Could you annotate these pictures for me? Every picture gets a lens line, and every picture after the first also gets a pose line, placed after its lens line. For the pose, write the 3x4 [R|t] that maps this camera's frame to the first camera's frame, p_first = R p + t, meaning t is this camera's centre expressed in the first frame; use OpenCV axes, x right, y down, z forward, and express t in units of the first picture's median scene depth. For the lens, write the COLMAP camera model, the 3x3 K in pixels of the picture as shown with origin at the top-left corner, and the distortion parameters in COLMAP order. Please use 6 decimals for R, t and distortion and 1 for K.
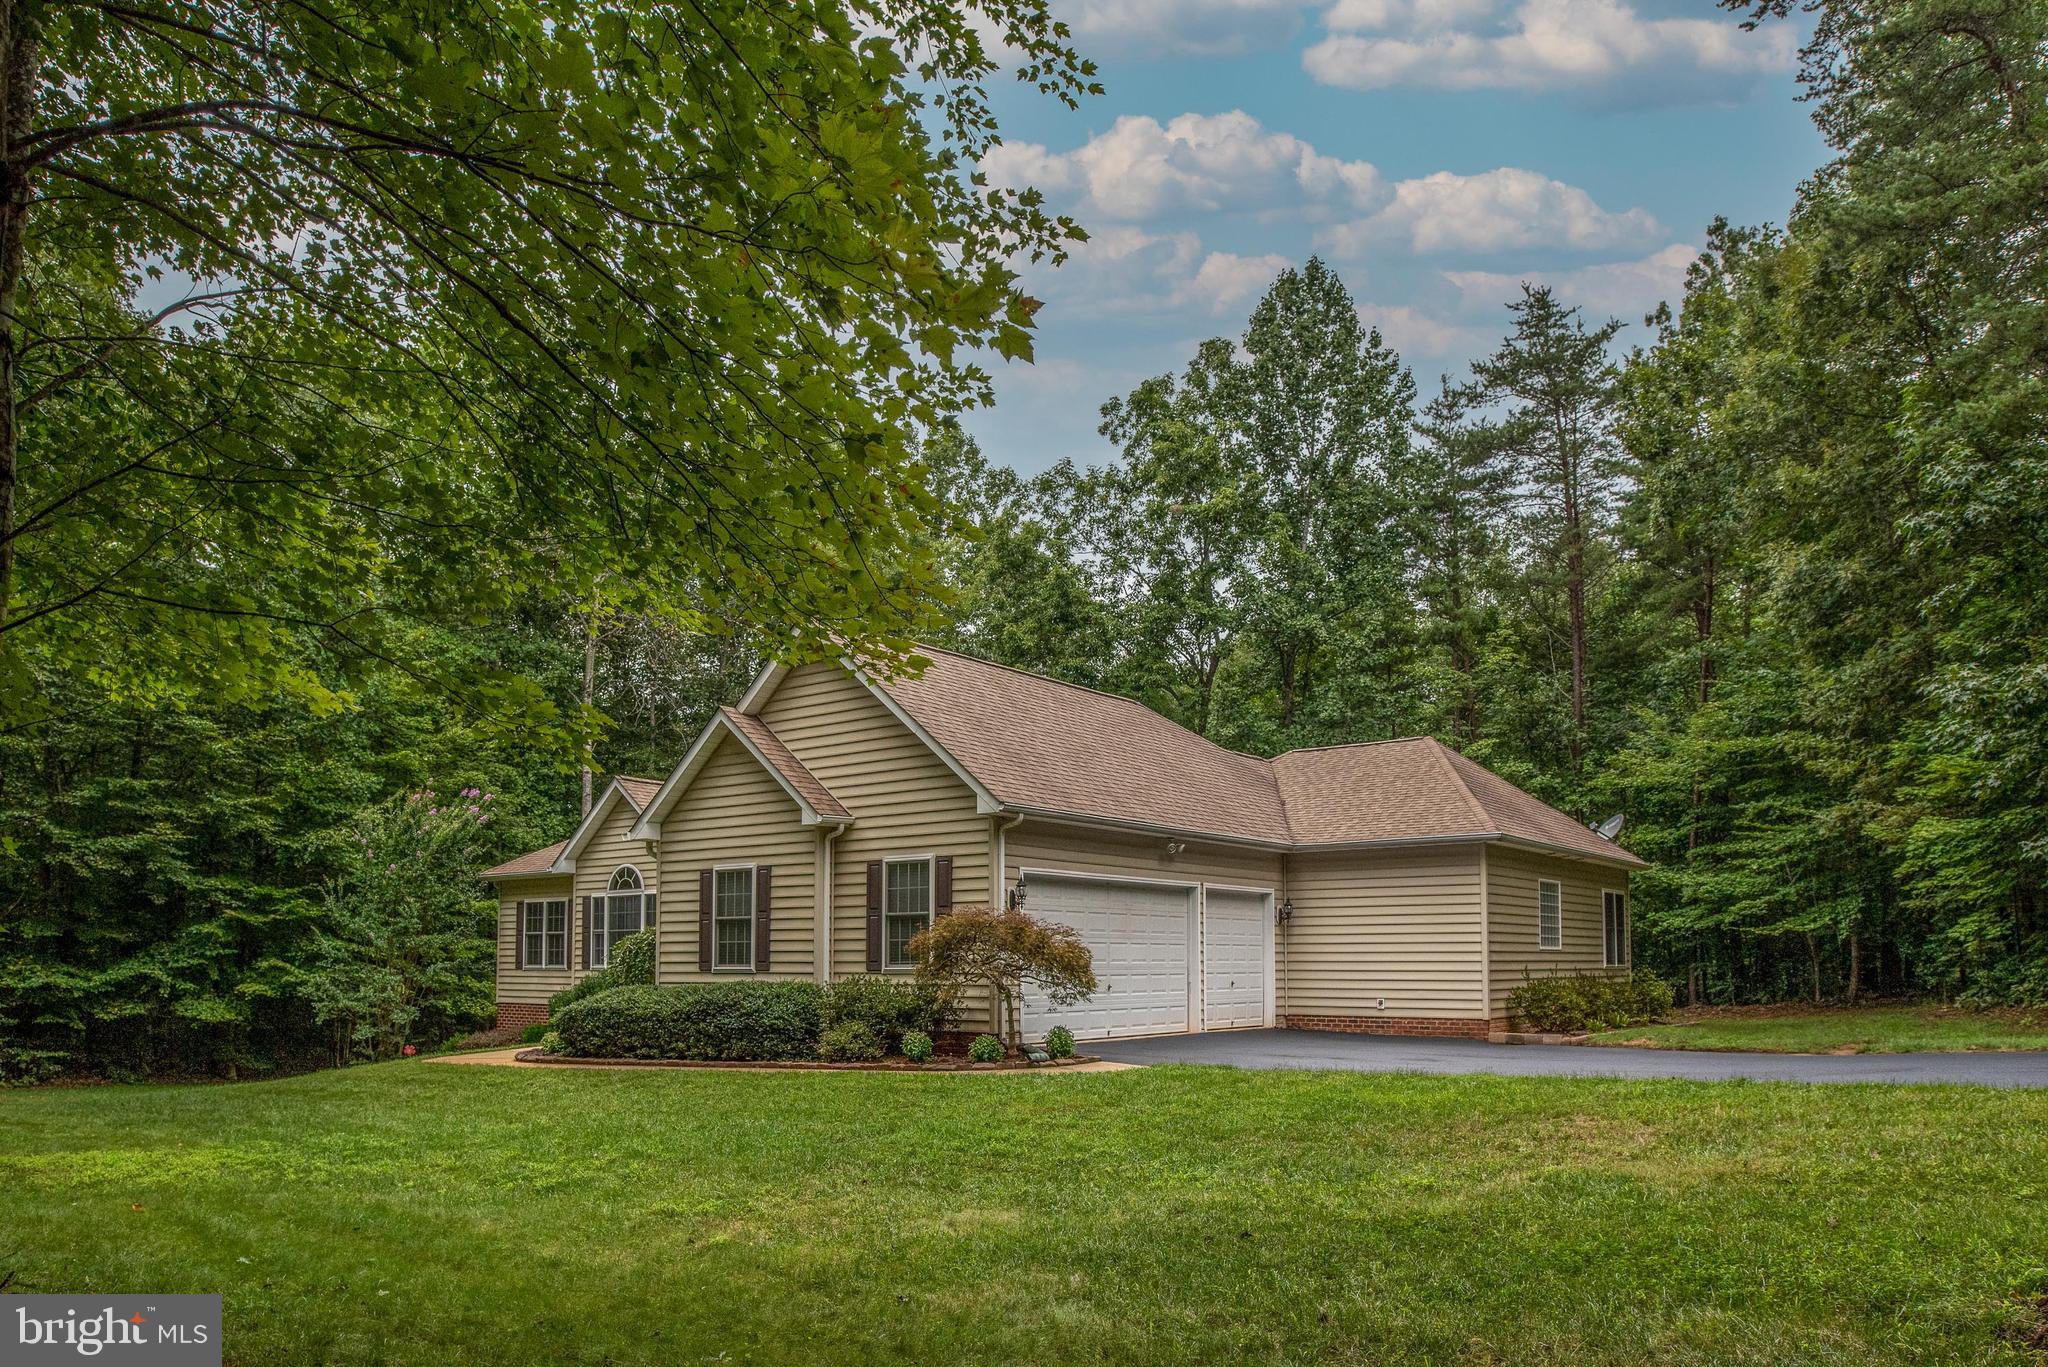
lens RADIAL K [[1460.1, 0, 1022.3], [0, 1460.1, 703.9], [0, 0, 1]] dist [-0.007108, -0.005068]
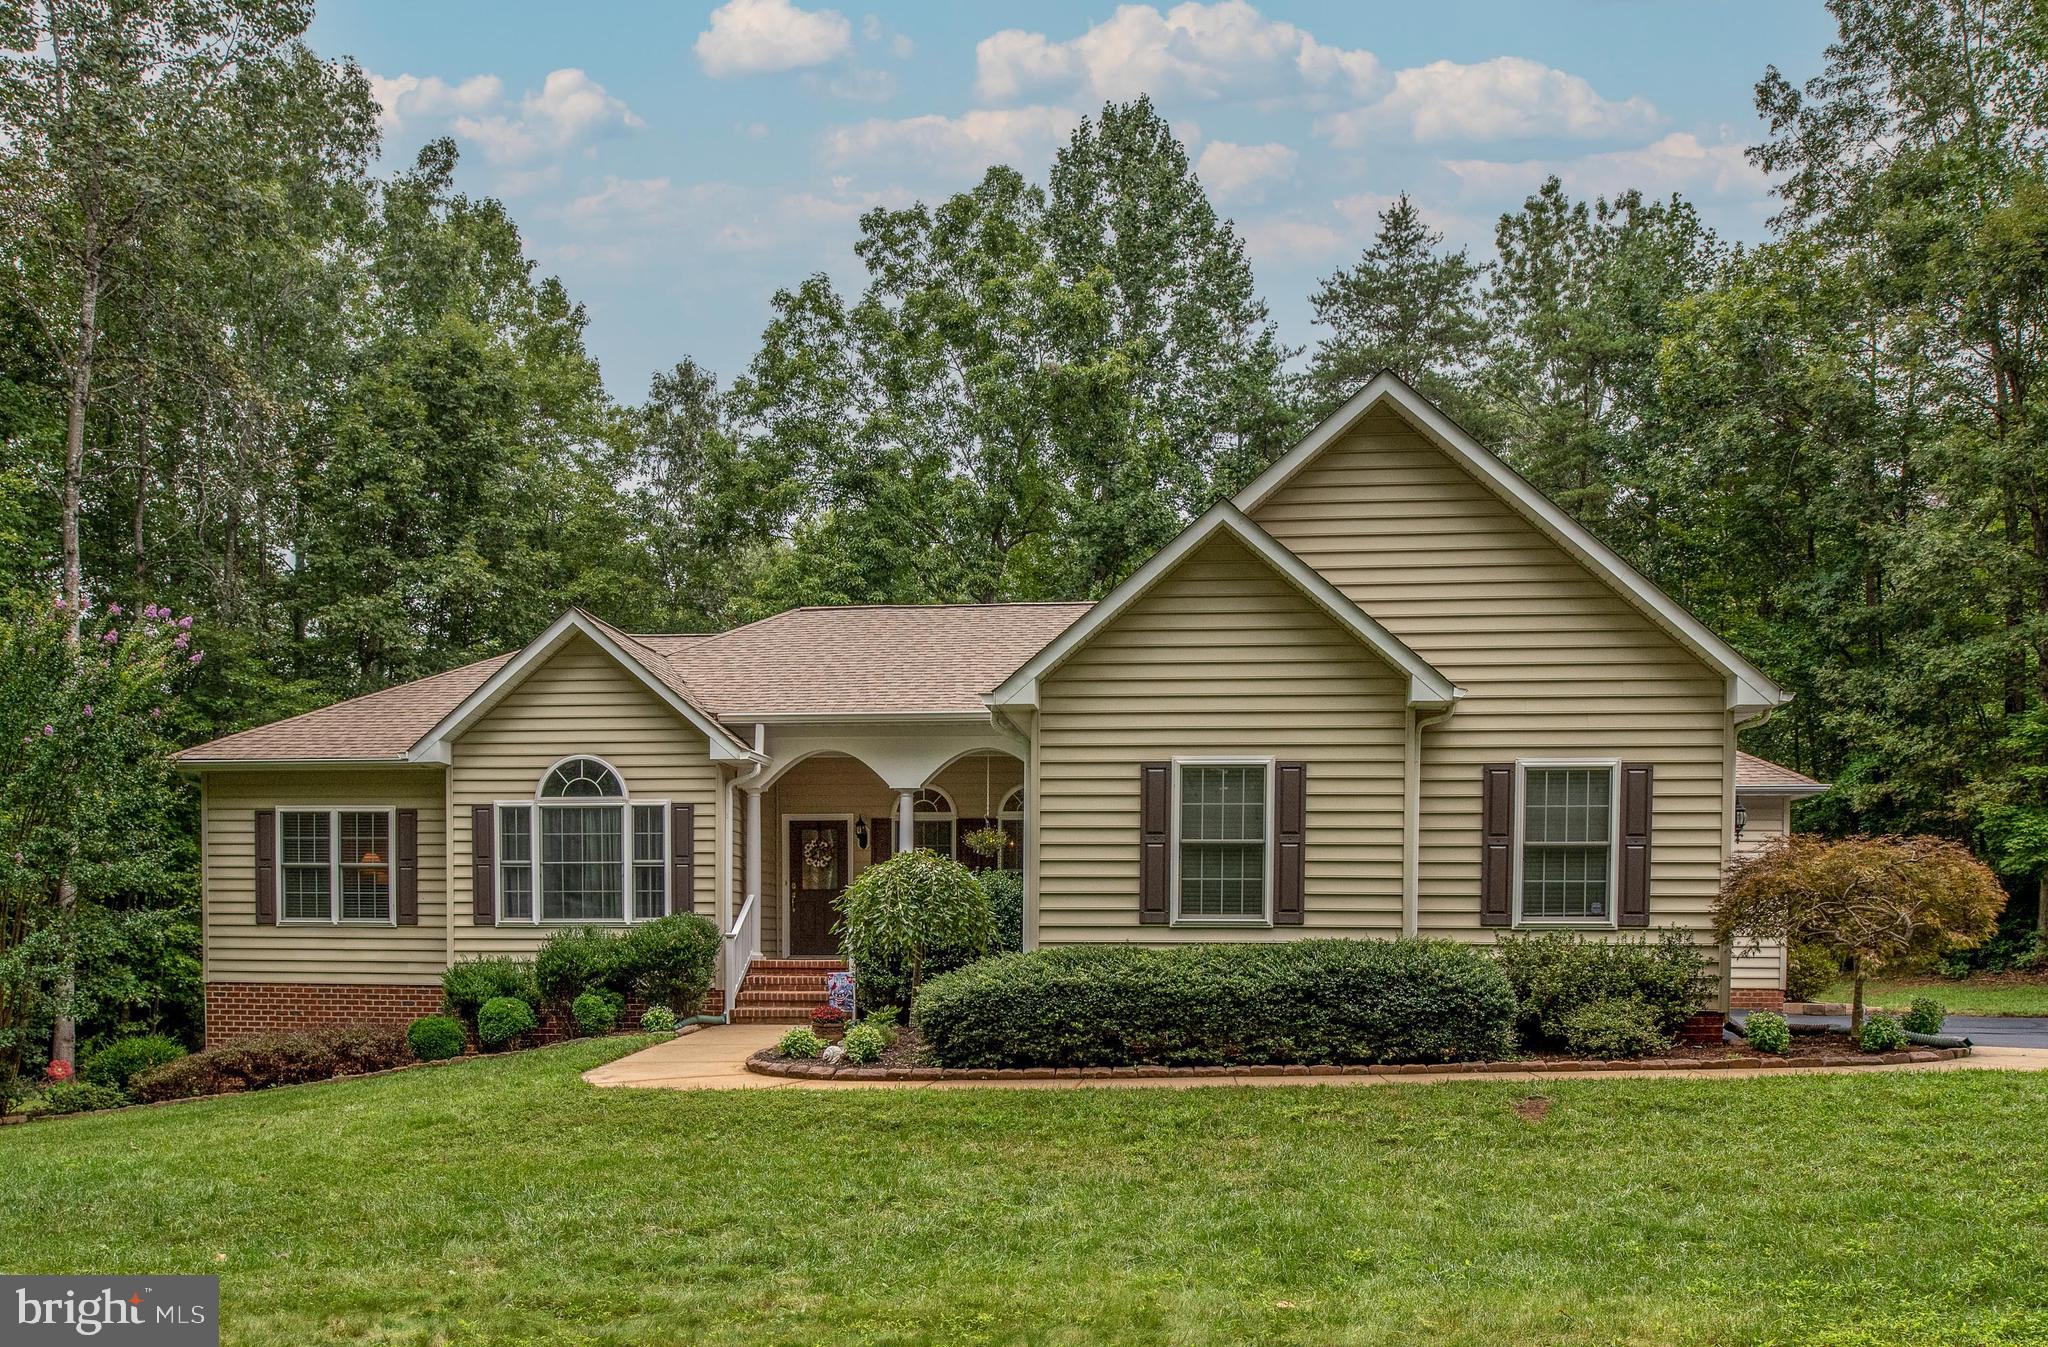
lens RADIAL K [[1540.7, 0, 1128.0], [0, 1540.7, 837.4], [0, 0, 1]] dist [-0.006457, -0.004237]
pose [[0.833220, 0.042205, 0.551329, -0.590189], [-0.102527, 0.991585, 0.079042, 0.095232], [-0.543353, -0.122385, 0.830535, 0.463036]]
